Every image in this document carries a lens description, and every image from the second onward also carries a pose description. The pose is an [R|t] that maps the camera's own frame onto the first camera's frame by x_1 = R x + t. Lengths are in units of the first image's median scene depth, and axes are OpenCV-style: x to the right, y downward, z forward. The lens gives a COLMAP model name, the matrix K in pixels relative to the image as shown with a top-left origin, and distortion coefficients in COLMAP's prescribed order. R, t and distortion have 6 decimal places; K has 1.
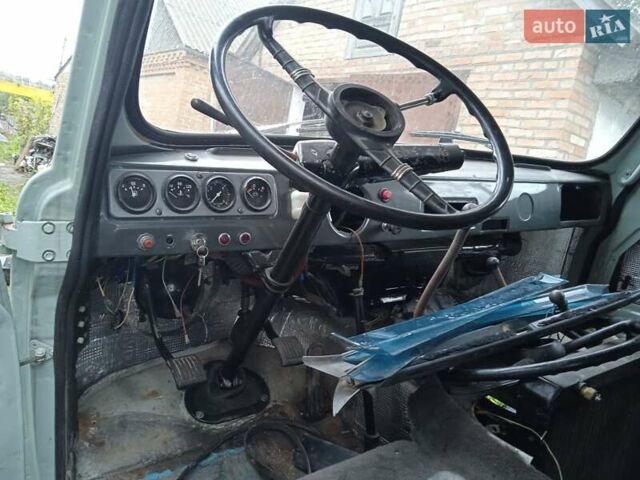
lens RADIAL K [[520.5, 0, 320.0], [0, 520.5, 240.0], [0, 0, 1]] dist [0.003372, 0.002476]
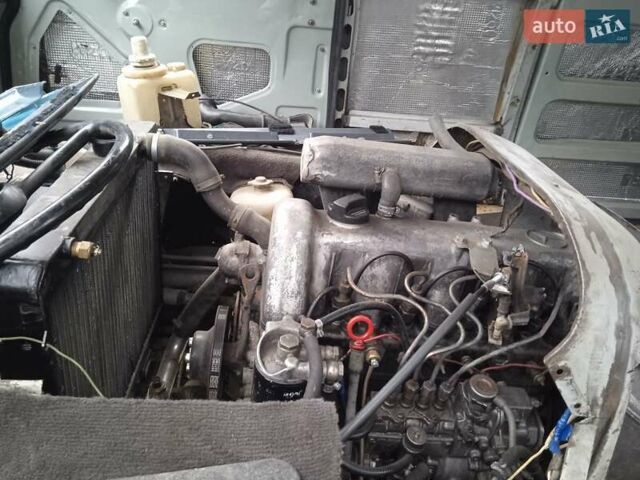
lens RADIAL K [[520.5, 0, 320.0], [0, 520.5, 240.0], [0, 0, 1]] dist [0.003372, 0.002476]
pose [[0.527248, -0.424606, 0.736016, 0.148230], [0.122966, 0.895205, 0.428355, 0.023204], [-0.840767, -0.135345, 0.524207, 0.310984]]
